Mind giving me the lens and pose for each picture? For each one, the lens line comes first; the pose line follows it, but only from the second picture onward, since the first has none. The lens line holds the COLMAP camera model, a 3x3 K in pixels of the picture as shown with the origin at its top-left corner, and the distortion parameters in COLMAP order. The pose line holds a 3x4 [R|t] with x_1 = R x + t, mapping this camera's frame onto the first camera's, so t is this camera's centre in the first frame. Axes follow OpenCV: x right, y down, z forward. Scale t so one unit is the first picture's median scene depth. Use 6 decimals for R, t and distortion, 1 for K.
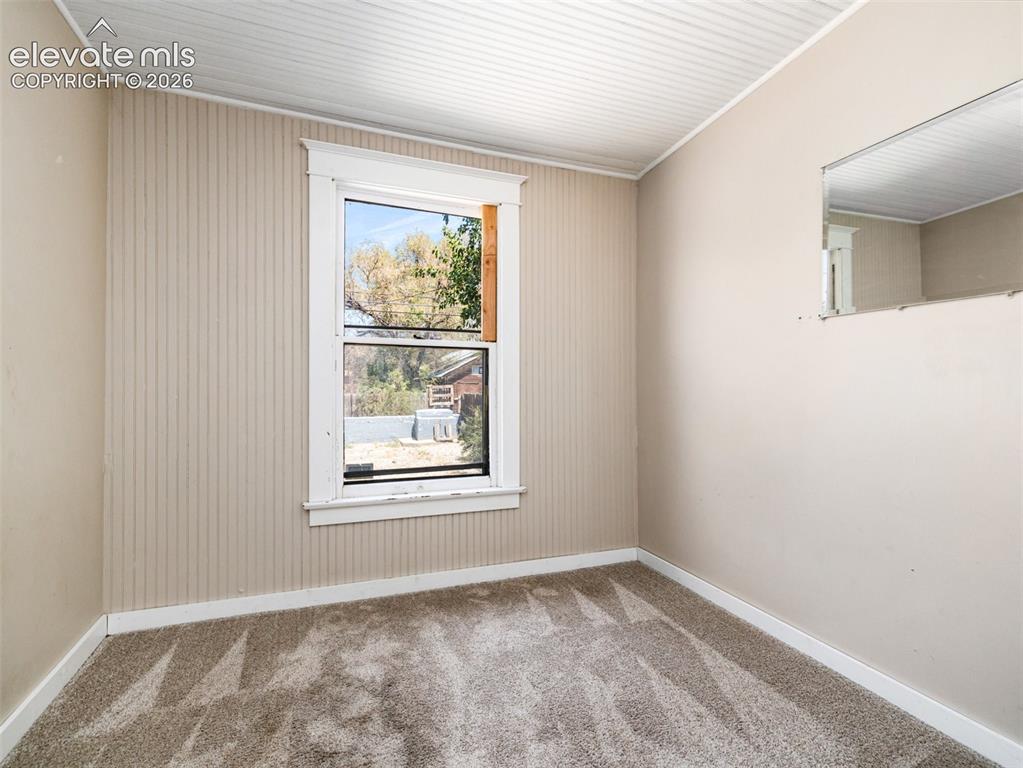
lens RADIAL K [[490.4, 0, 511.5], [0, 490.4, 384.0], [0, 0, 1]] dist [0.000734, -0.000006]
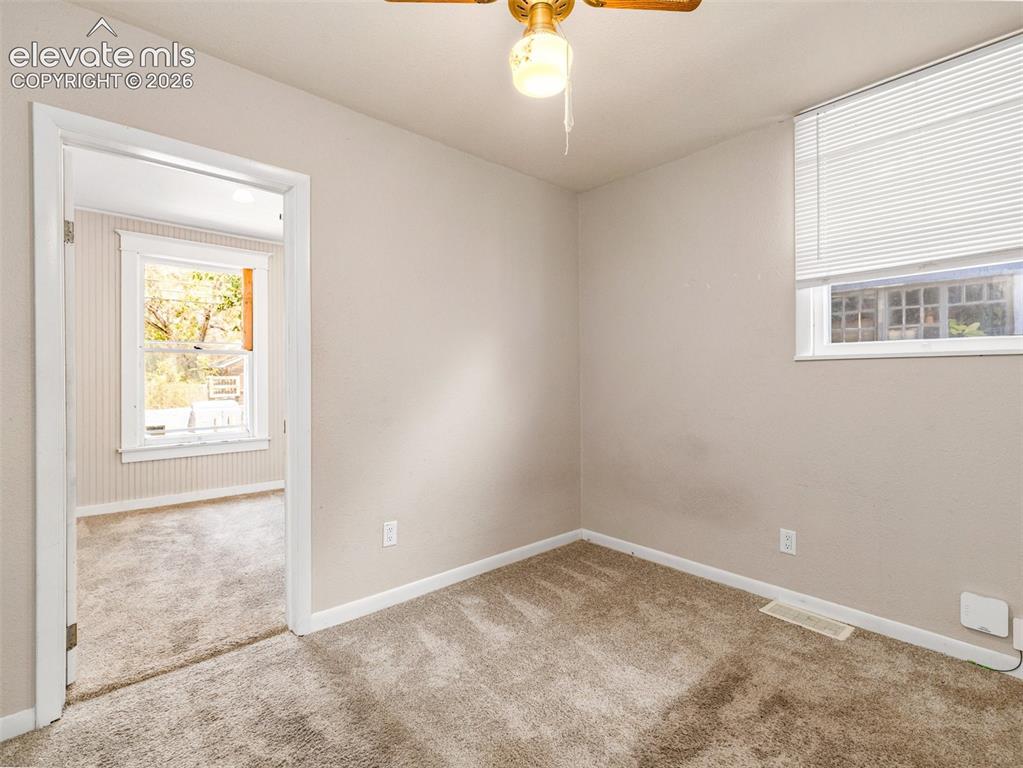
lens RADIAL K [[487.0, 0, 513.1], [0, 487.0, 376.5], [0, 0, 1]] dist [0.000355, -0.000481]
pose [[0.924784, -0.004815, 0.380461, 0.020363], [0.002821, 0.999979, 0.005797, -0.000575], [-0.380481, -0.004288, 0.924779, -0.113020]]
